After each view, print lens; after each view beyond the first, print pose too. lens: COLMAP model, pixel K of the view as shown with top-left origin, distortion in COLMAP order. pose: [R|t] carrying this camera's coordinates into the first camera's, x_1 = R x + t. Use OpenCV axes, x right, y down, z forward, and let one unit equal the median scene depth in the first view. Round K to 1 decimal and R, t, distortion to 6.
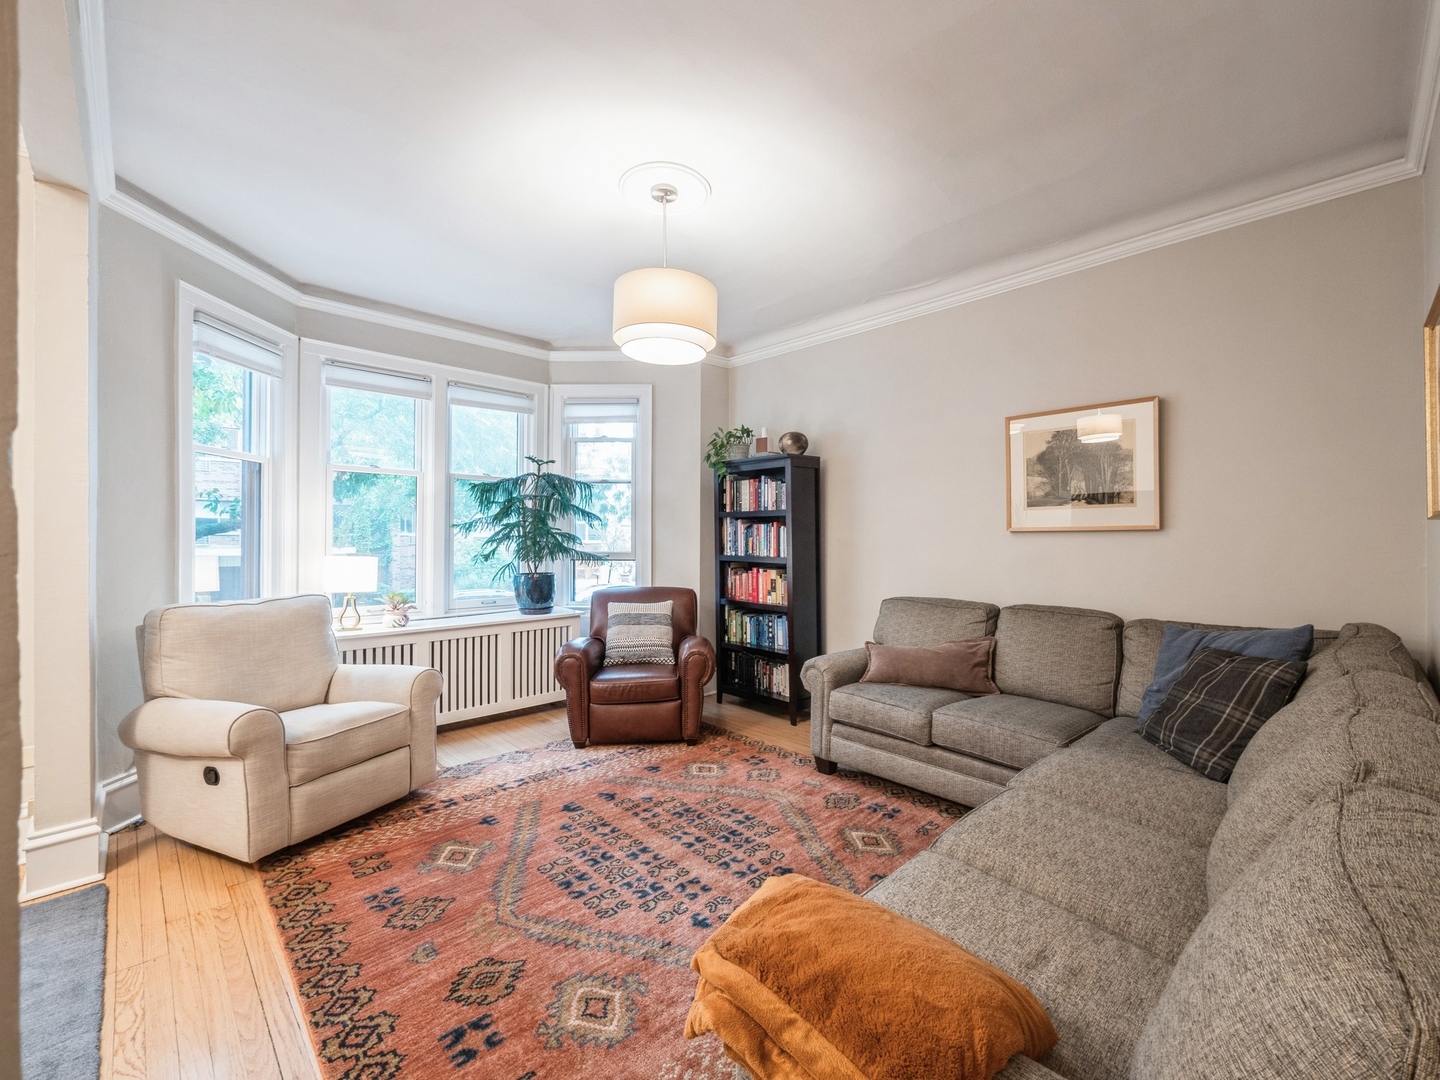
lens RADIAL K [[621.4, 0, 727.9], [0, 621.4, 539.5], [0, 0, 1]] dist [0.001625, 0.001081]
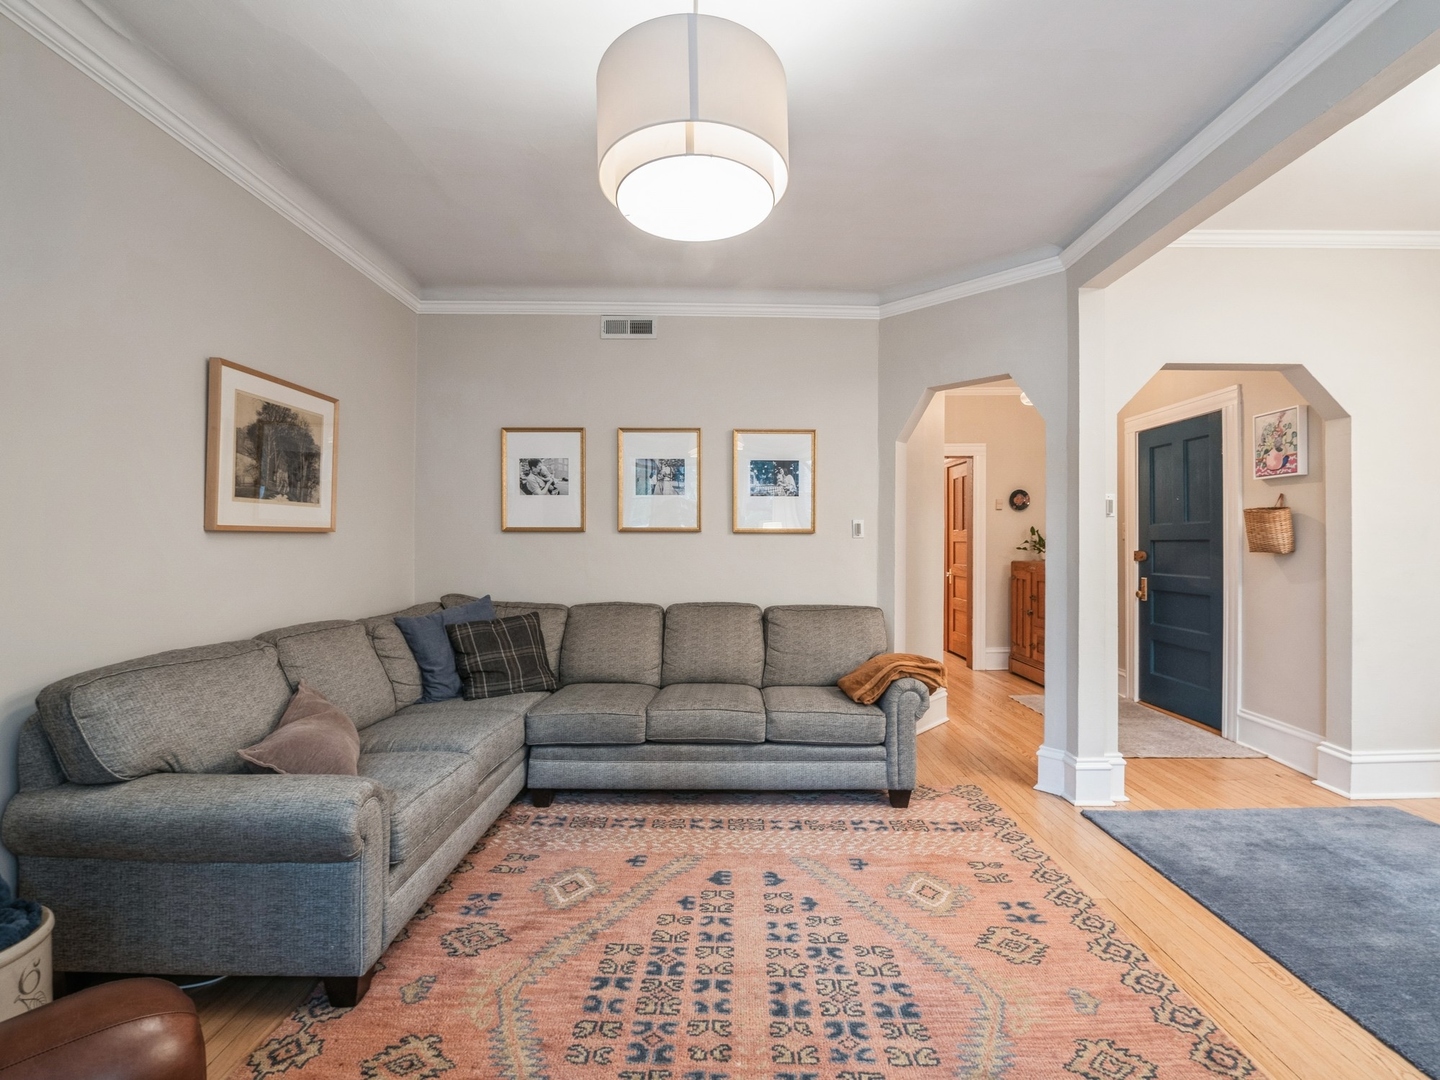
lens RADIAL K [[621.4, 0, 734.8], [0, 621.4, 534.1], [0, 0, 1]] dist [0.001625, 0.001081]
pose [[-0.722963, -0.000081, 0.690887, -0.586743], [-0.006445, 0.999957, -0.006627, -0.012325], [-0.690857, -0.009244, -0.722932, 1.585450]]
